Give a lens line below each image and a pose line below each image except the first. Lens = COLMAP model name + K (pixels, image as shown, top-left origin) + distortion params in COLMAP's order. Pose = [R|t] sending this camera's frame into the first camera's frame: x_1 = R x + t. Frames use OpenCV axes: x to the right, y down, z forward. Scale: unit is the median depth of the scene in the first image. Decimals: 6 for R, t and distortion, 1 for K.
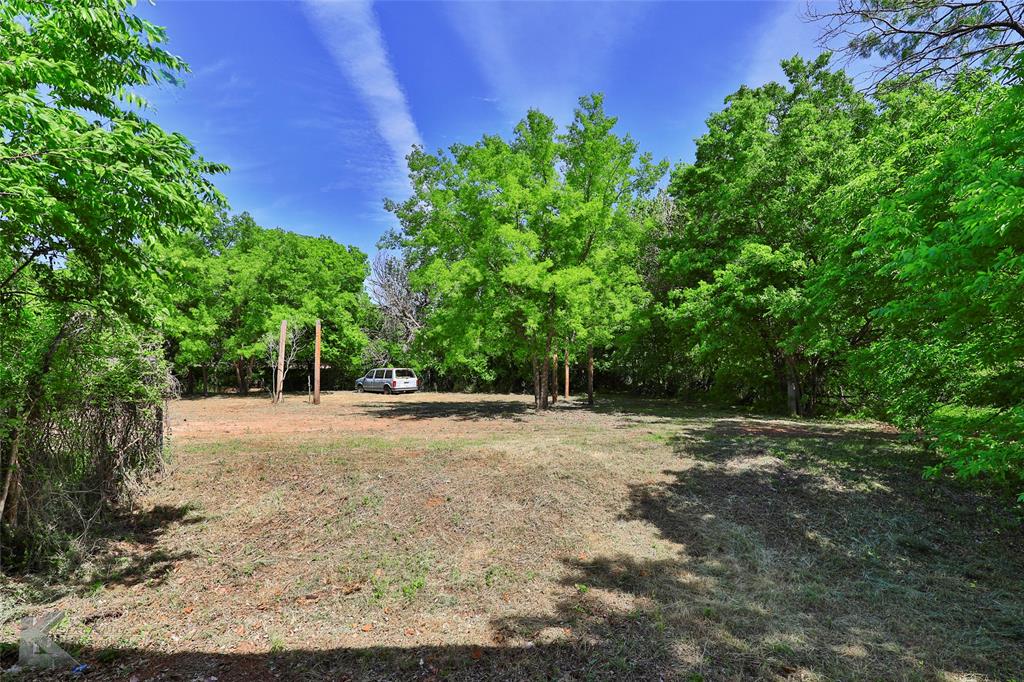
lens RADIAL K [[474.1, 0, 511.0], [0, 474.1, 343.5], [0, 0, 1]] dist [0.000095, -0.001079]
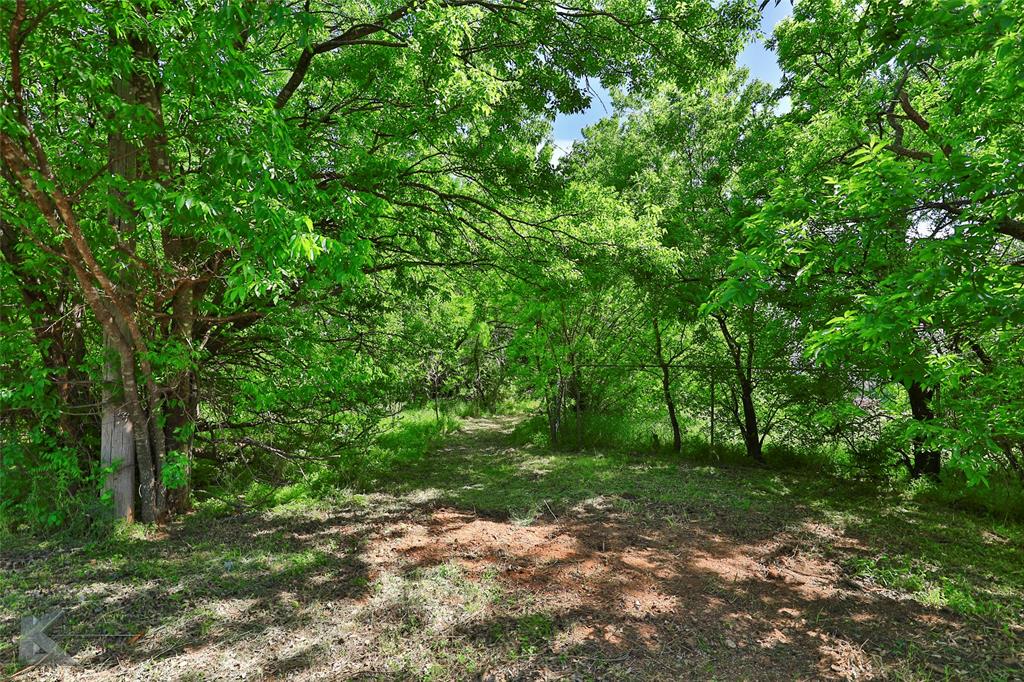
lens RADIAL K [[474.1, 0, 511.1], [0, 474.1, 342.0], [0, 0, 1]] dist [0.000095, -0.001079]
pose [[0.324647, 0.004809, 0.945823, 0.404542], [-0.026868, 0.999630, 0.004140, 0.035045], [-0.945454, -0.026757, 0.324656, 0.694094]]
